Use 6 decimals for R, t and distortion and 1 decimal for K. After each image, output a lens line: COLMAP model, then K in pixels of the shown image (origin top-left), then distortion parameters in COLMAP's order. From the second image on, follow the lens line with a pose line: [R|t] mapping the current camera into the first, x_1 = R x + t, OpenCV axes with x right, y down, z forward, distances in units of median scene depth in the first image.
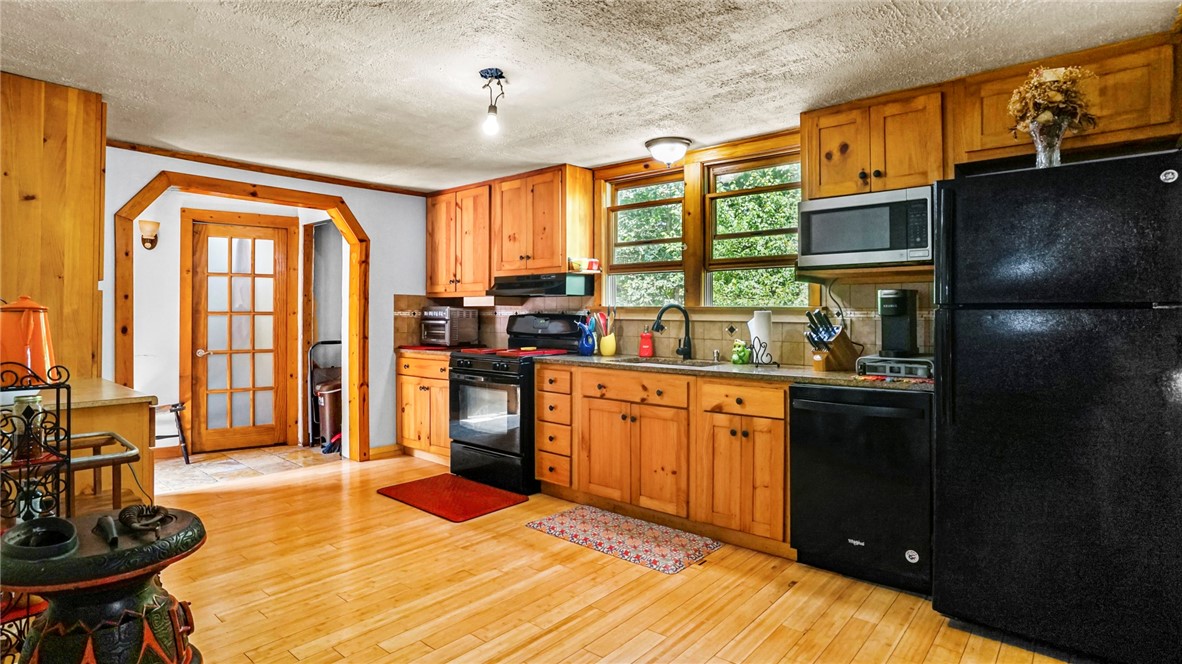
lens RADIAL K [[596.1, 0, 590.8], [0, 596.1, 315.6], [0, 0, 1]] dist [-0.021371, -0.000254]
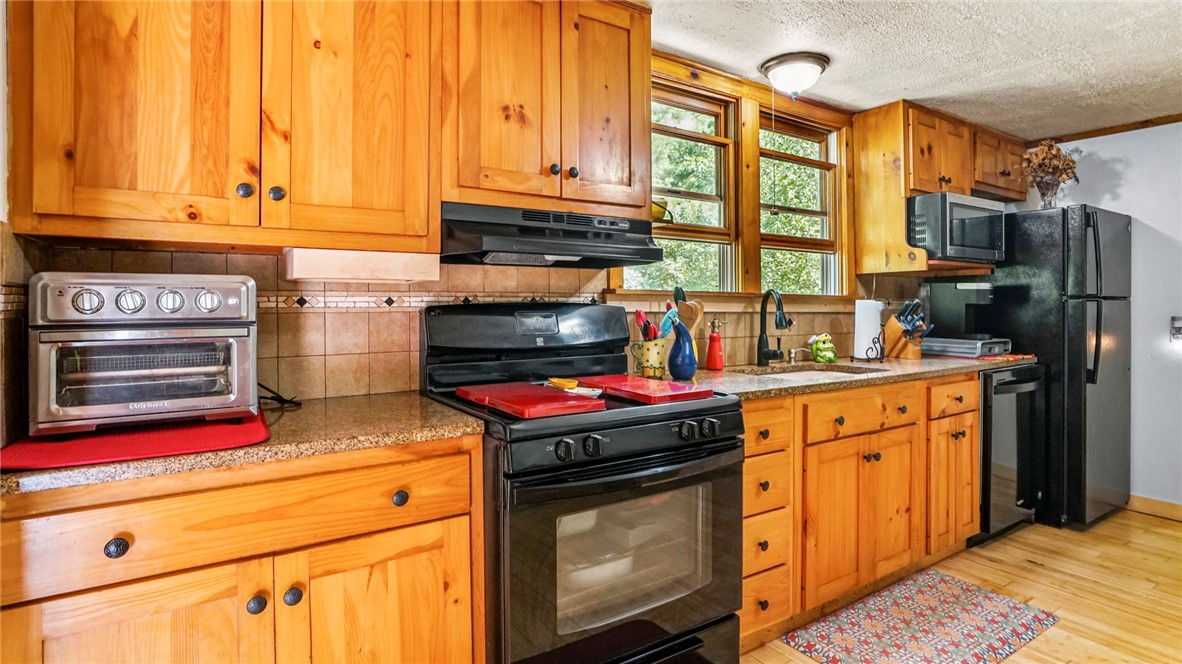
lens RADIAL K [[592.2, 0, 590.6], [0, 592.2, 304.6], [0, 0, 1]] dist [-0.000897, 0.000175]
pose [[0.279608, -0.002370, 0.960111, -0.596887], [0.000962, 0.999997, 0.002189, -0.002641], [-0.960114, 0.000311, 0.279610, 0.994906]]
